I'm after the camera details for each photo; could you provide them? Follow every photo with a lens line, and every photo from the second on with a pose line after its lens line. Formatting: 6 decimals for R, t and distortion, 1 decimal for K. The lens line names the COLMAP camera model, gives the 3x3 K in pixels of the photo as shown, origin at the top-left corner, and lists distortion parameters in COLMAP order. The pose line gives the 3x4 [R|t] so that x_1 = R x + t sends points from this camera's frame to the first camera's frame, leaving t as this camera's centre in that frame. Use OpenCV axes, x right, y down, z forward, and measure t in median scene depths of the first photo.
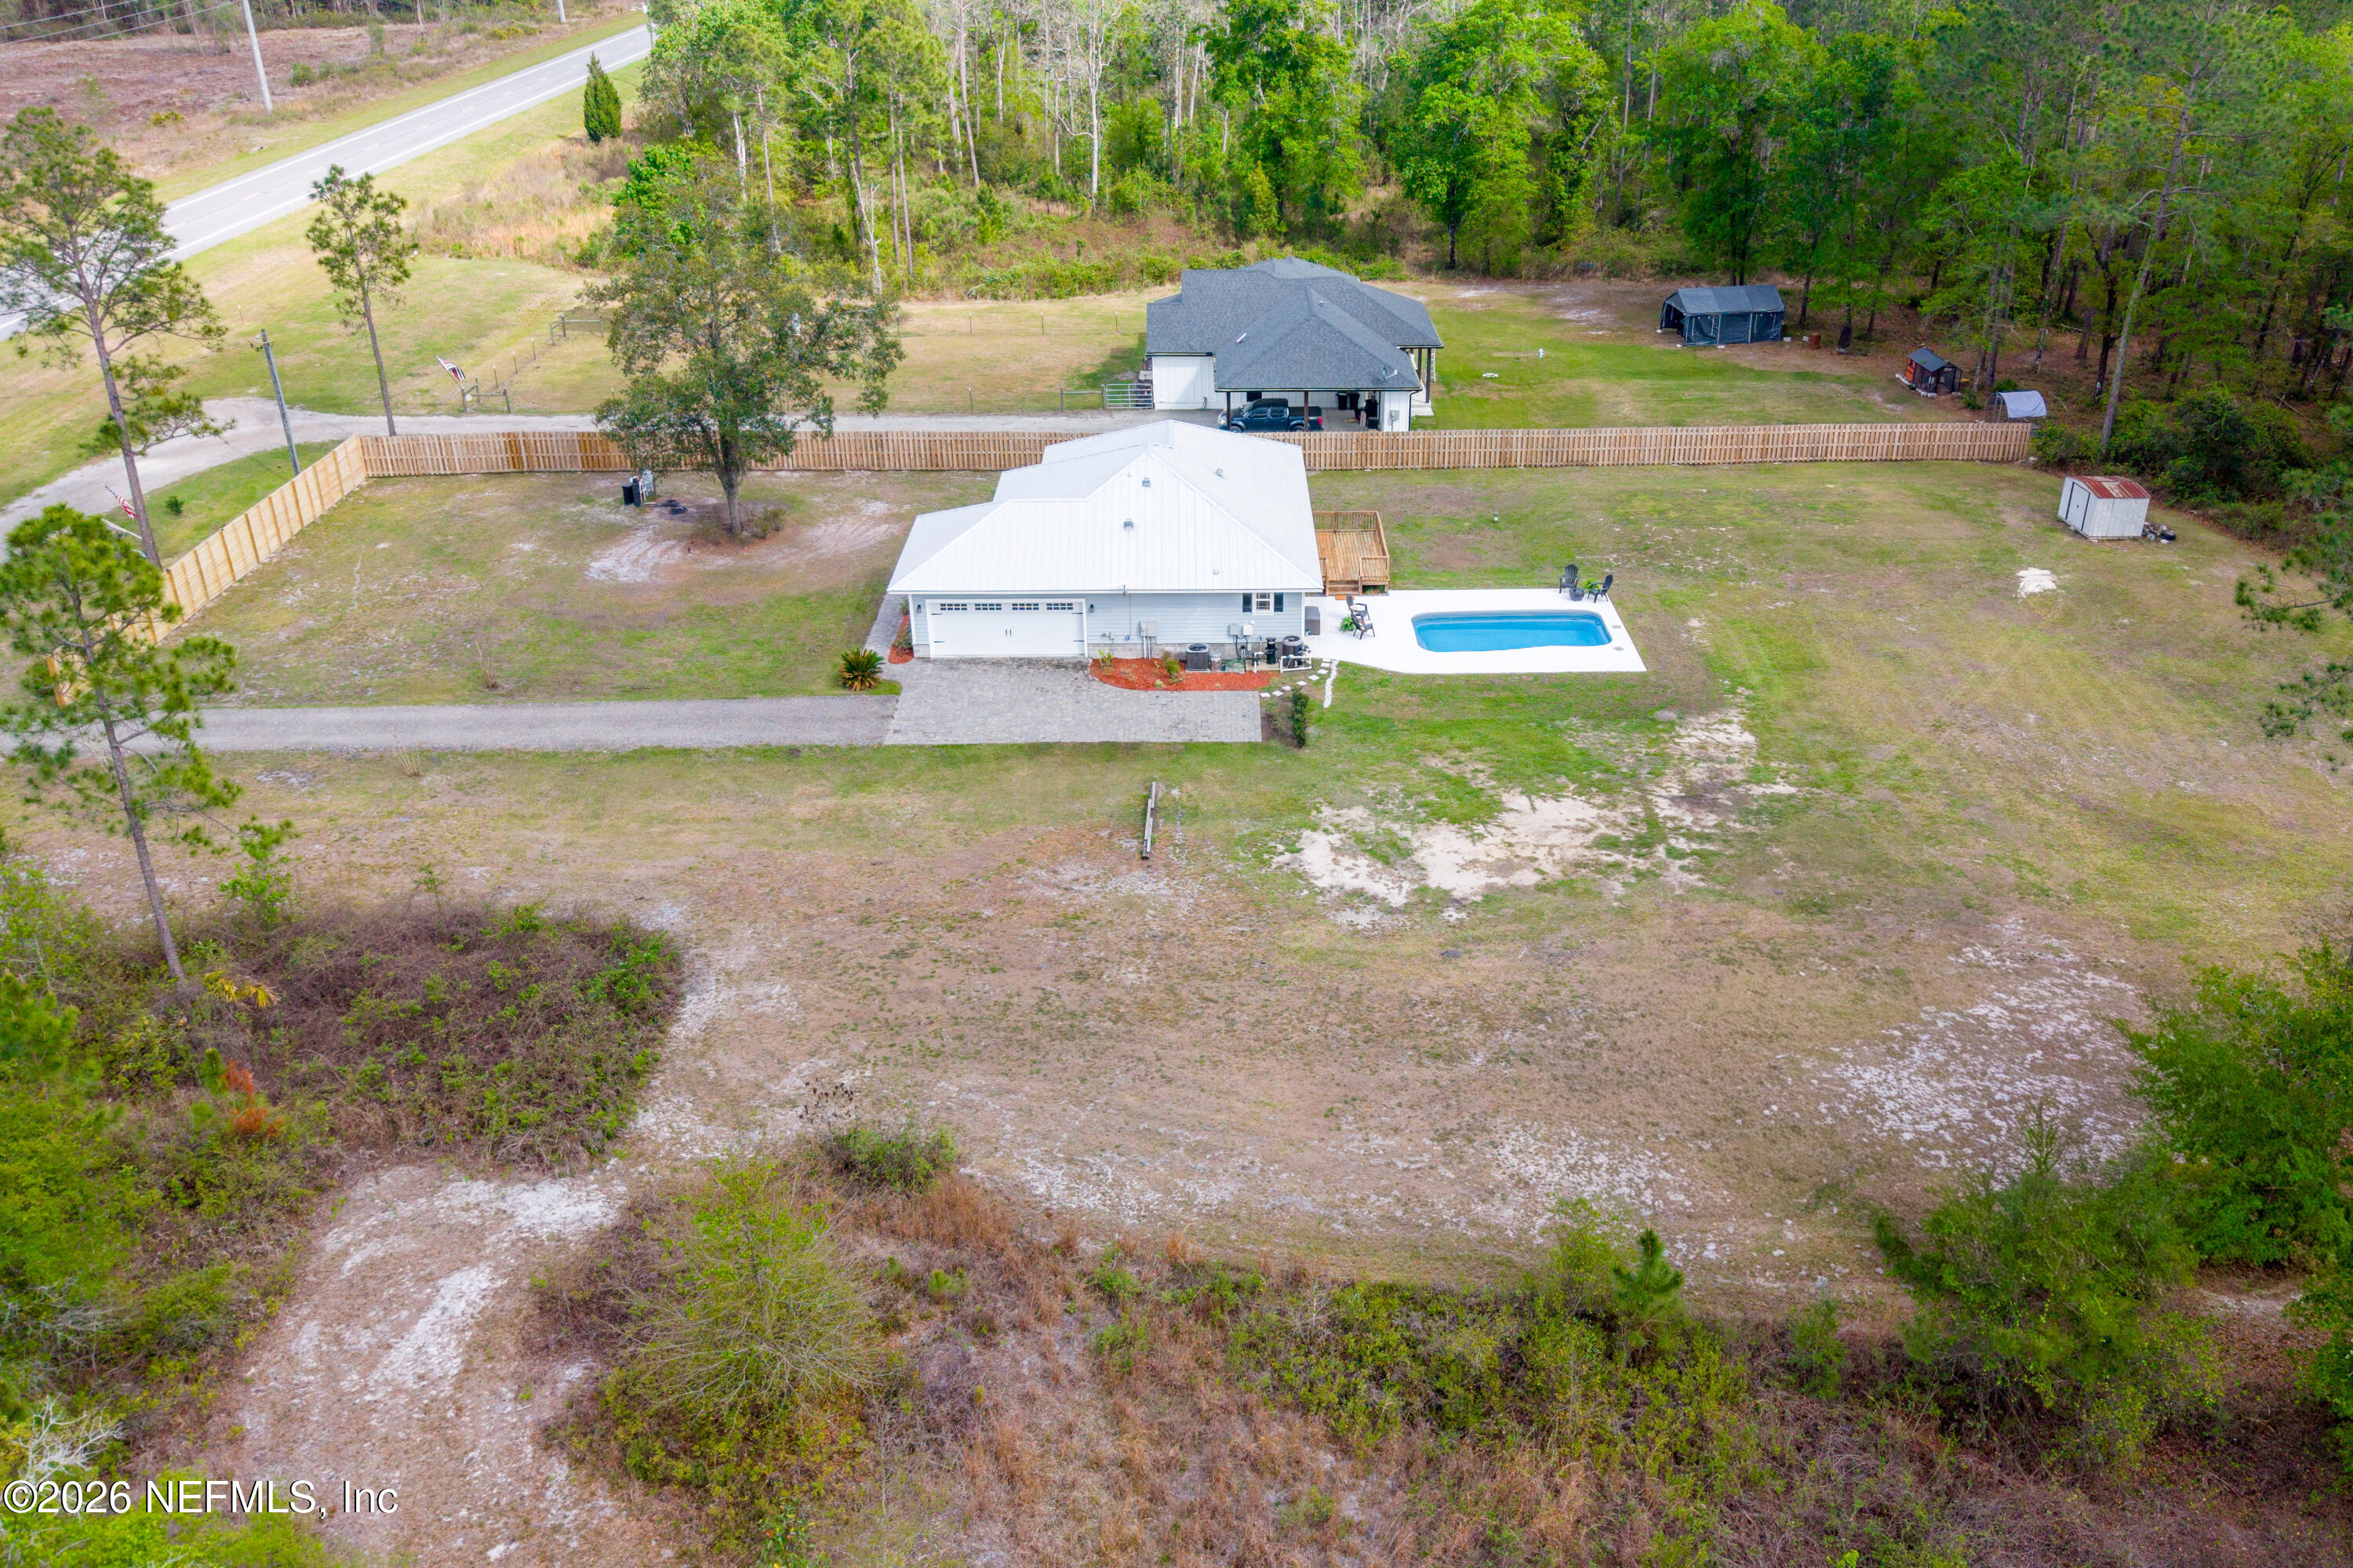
lens RADIAL K [[1940.8, 0, 1159.4], [0, 1940.8, 781.8], [0, 0, 1]] dist [0.041556, -0.026763]
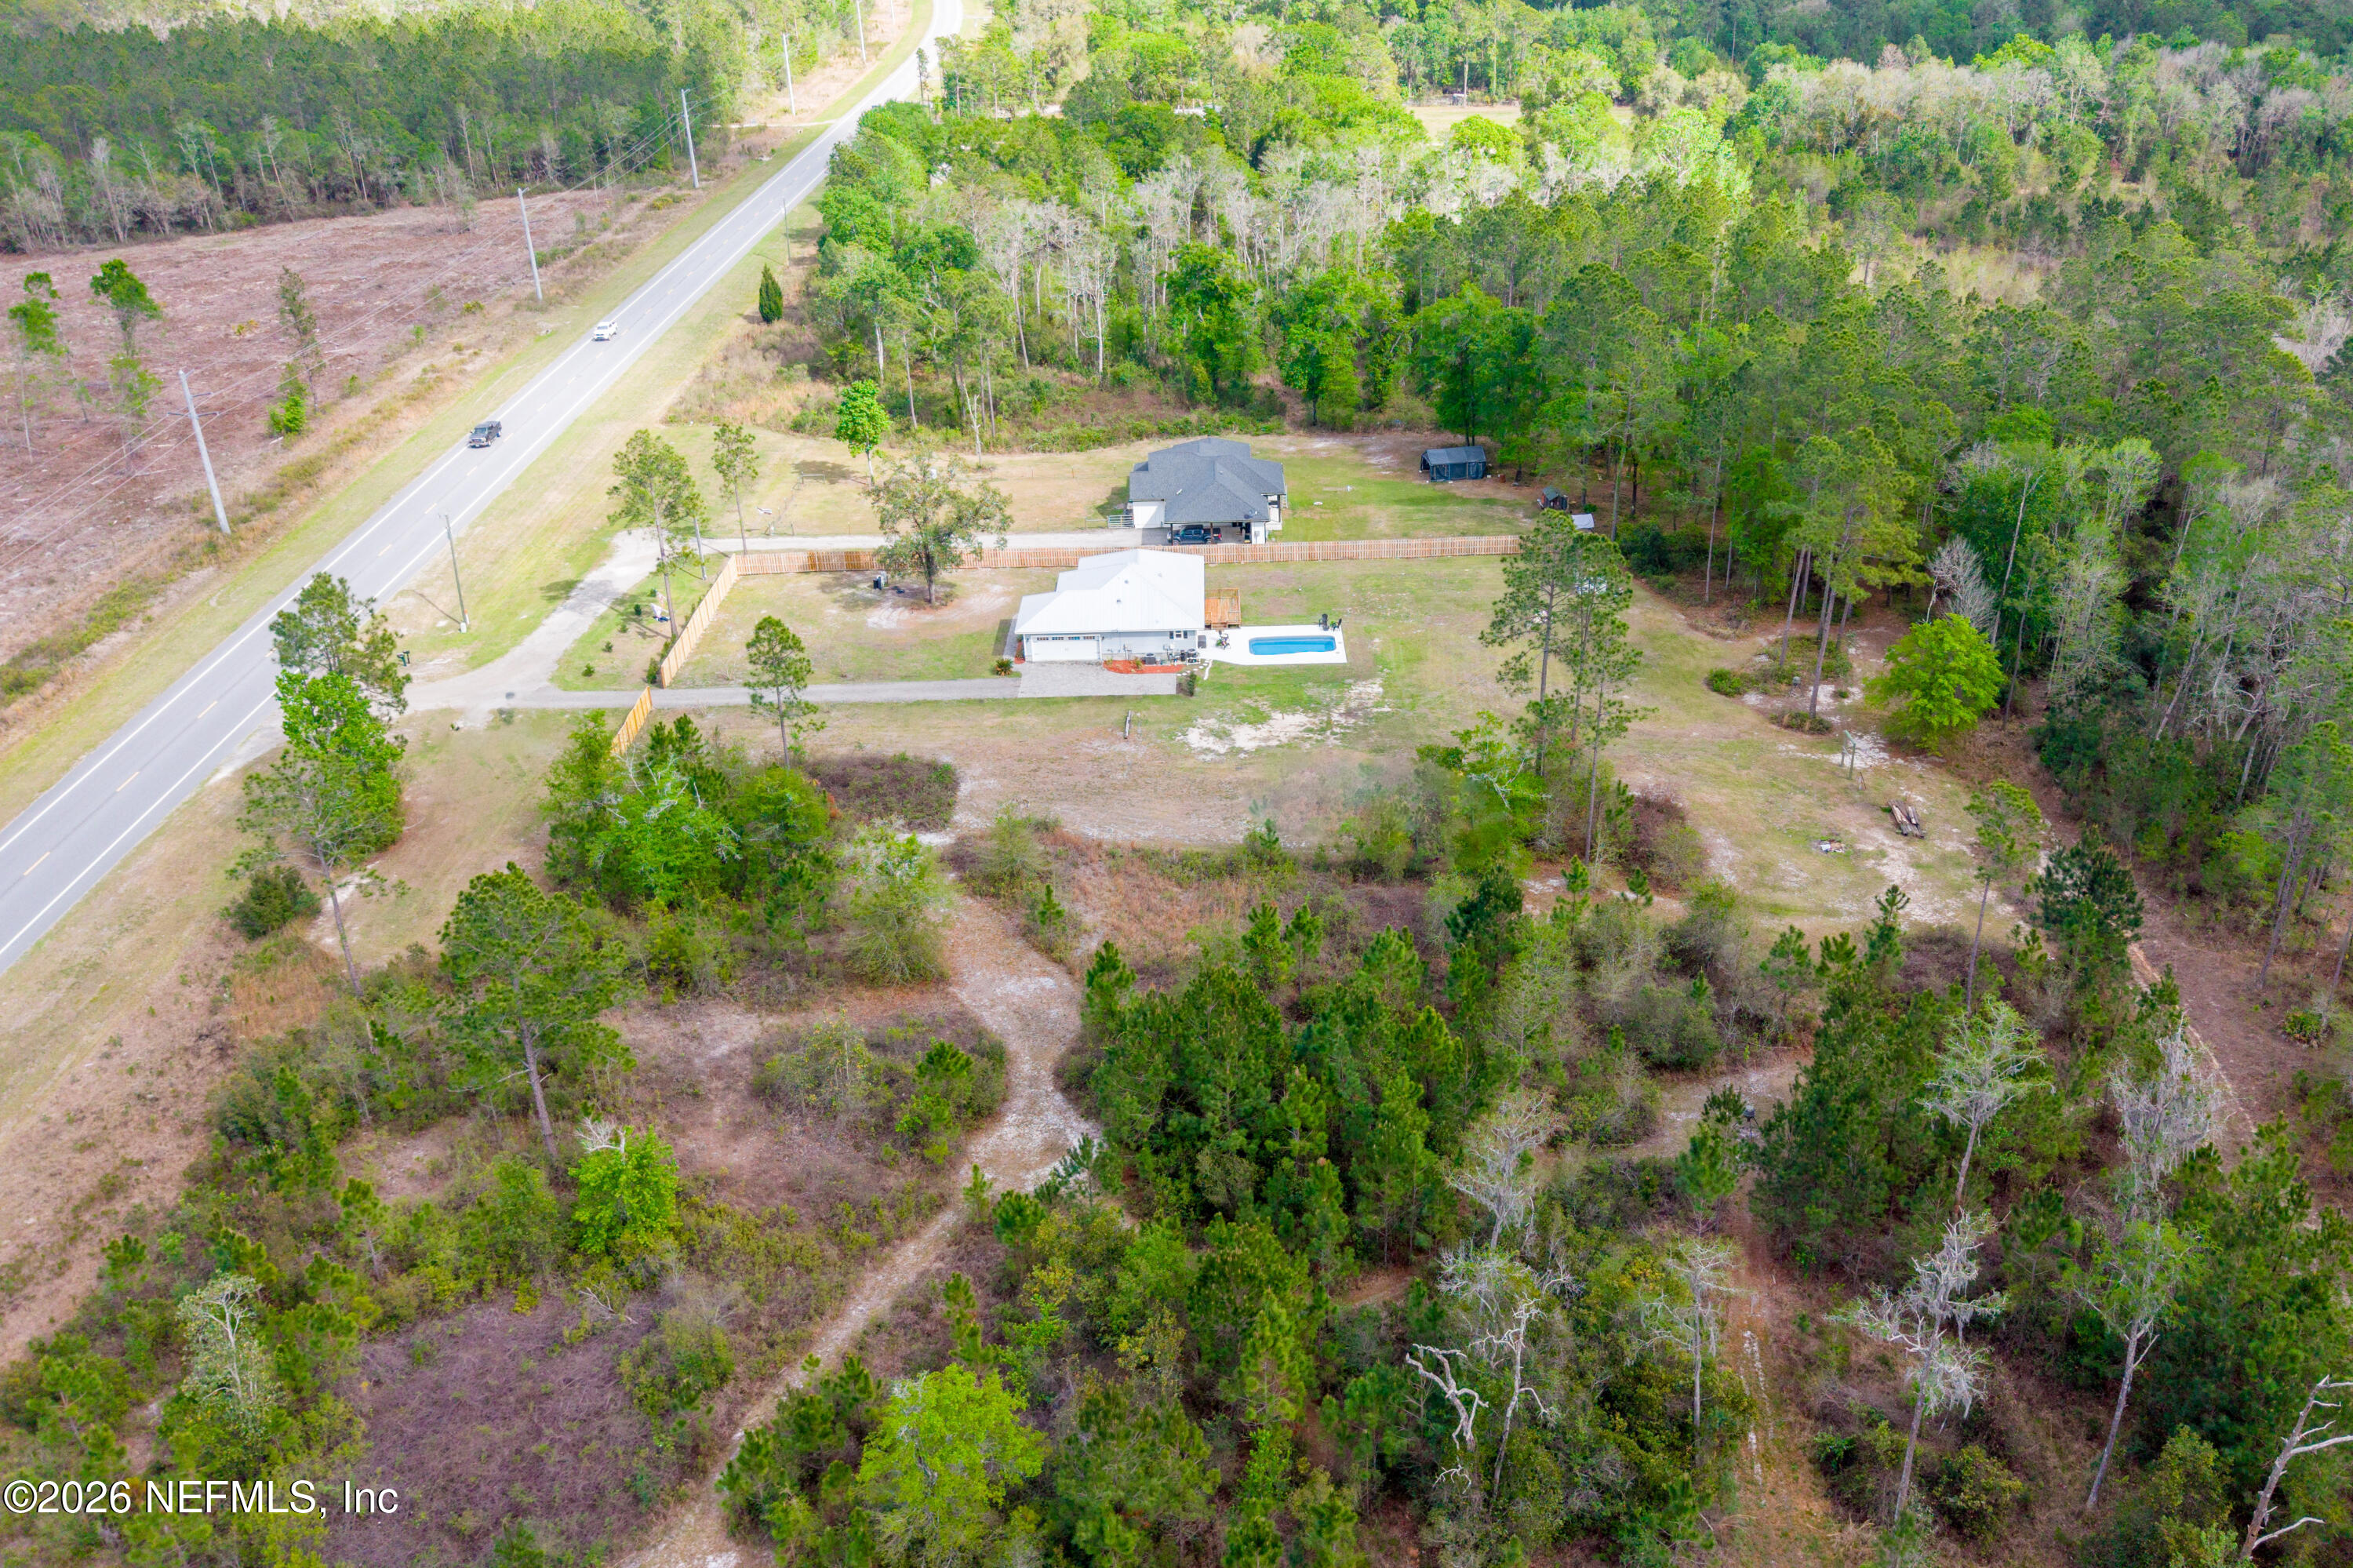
lens RADIAL K [[1940.8, 0, 1191.8], [0, 1940.8, 788.1], [0, 0, 1]] dist [0.041556, -0.026763]
pose [[0.999819, -0.016238, 0.009912, 0.041808], [0.016211, 0.999865, 0.002806, 0.078266], [-0.009956, -0.002645, 0.999947, -1.227021]]
